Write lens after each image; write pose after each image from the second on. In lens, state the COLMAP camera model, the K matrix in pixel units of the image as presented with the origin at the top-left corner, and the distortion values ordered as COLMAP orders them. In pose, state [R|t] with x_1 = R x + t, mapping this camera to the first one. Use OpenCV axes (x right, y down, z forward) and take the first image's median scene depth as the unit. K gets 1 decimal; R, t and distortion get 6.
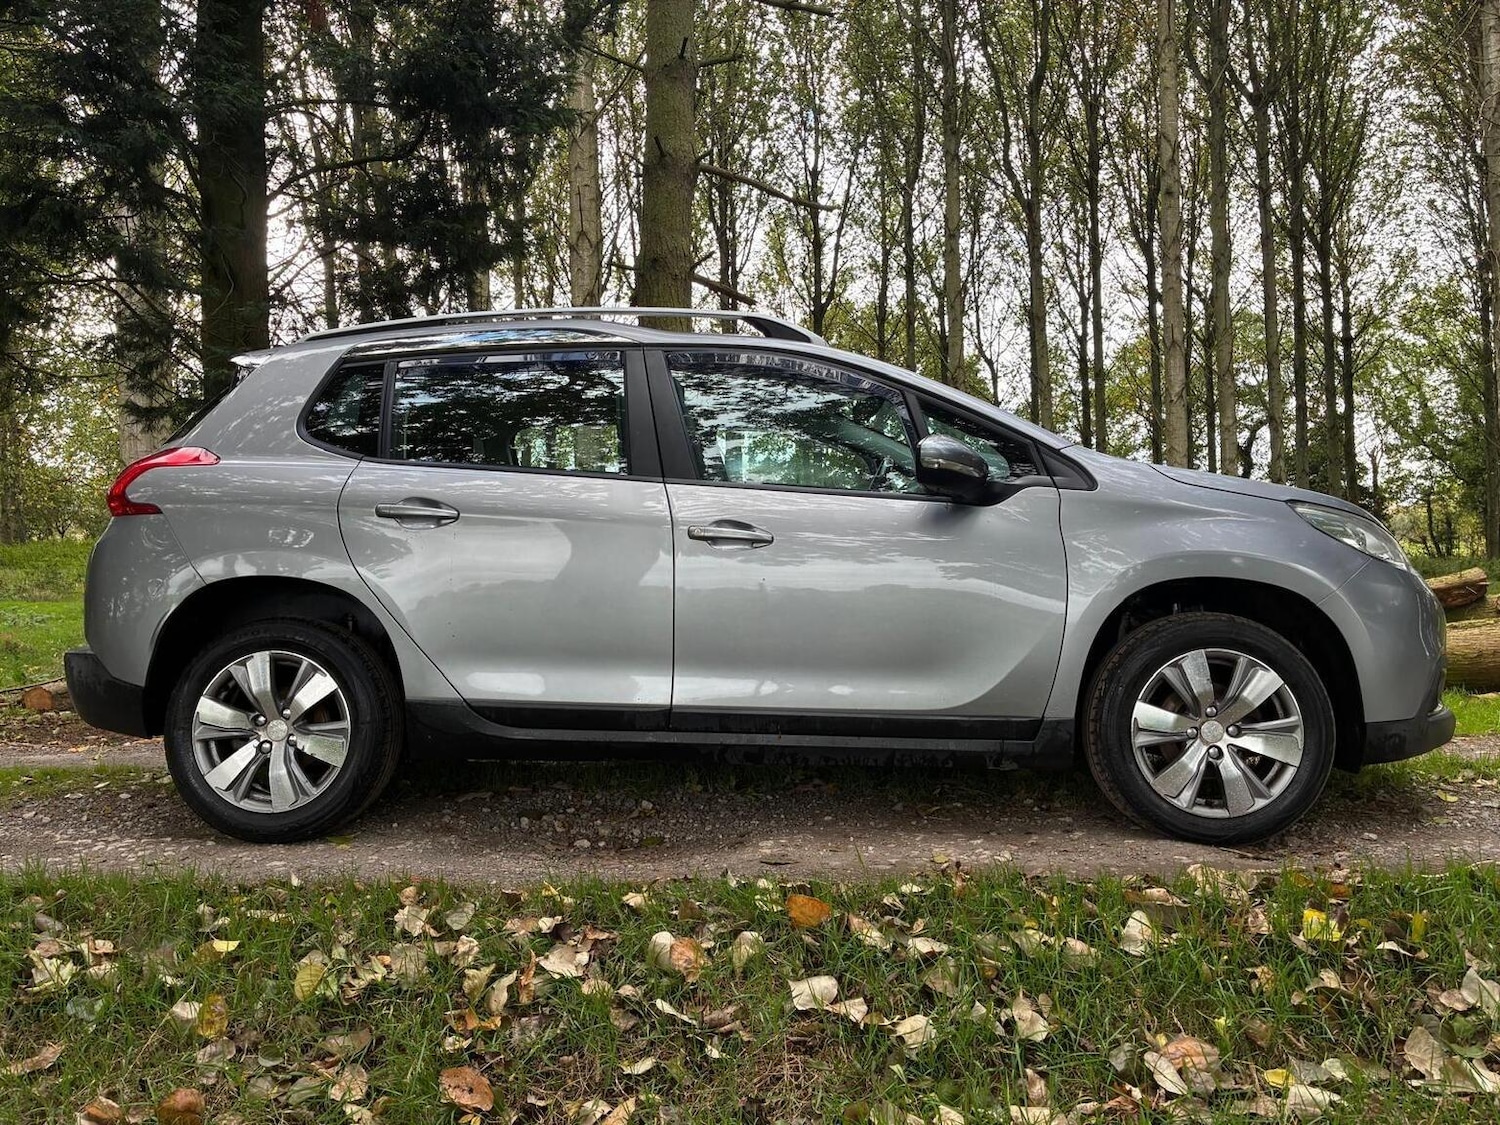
lens RADIAL K [[1133.5, 0, 750.0], [0, 1133.5, 562.5], [0, 0, 1]] dist [0.083445, -0.117377]
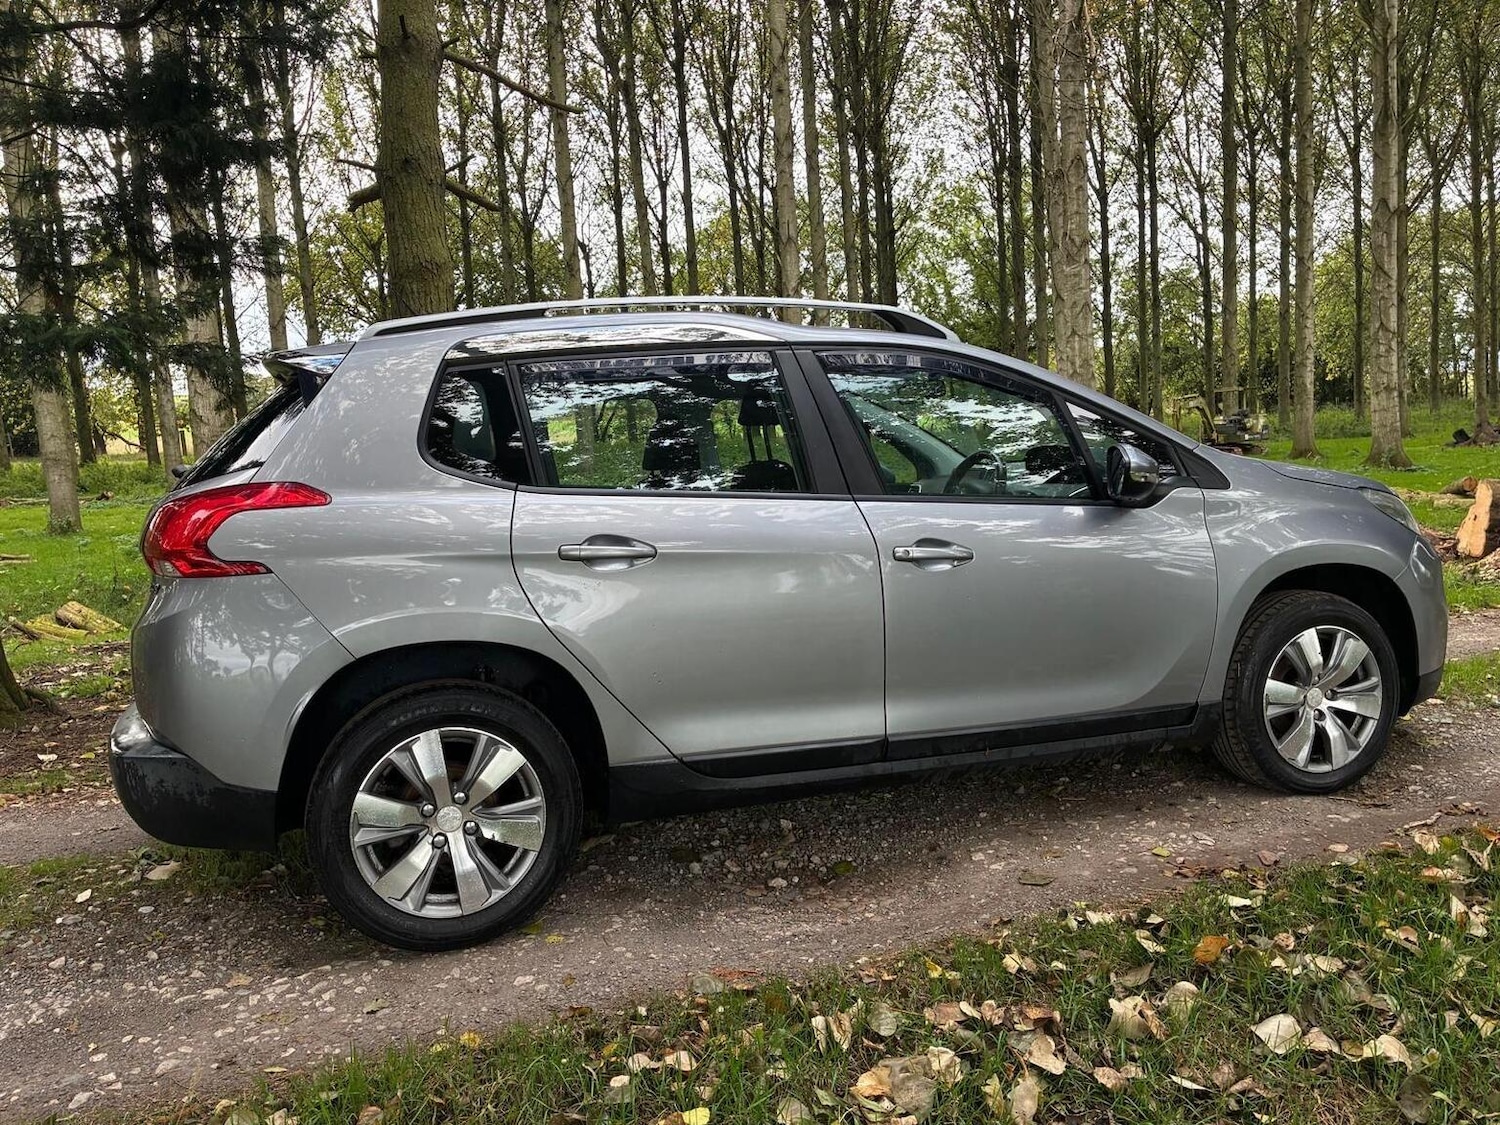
lens RADIAL K [[1134.0, 0, 750.0], [0, 1134.0, 562.5], [0, 0, 1]] dist [0.035266, -0.053961]
pose [[0.930913, -0.074941, 0.357470, -0.480381], [0.037142, 0.993074, 0.111469, -0.123562], [-0.363348, -0.090491, 0.927249, 0.154558]]
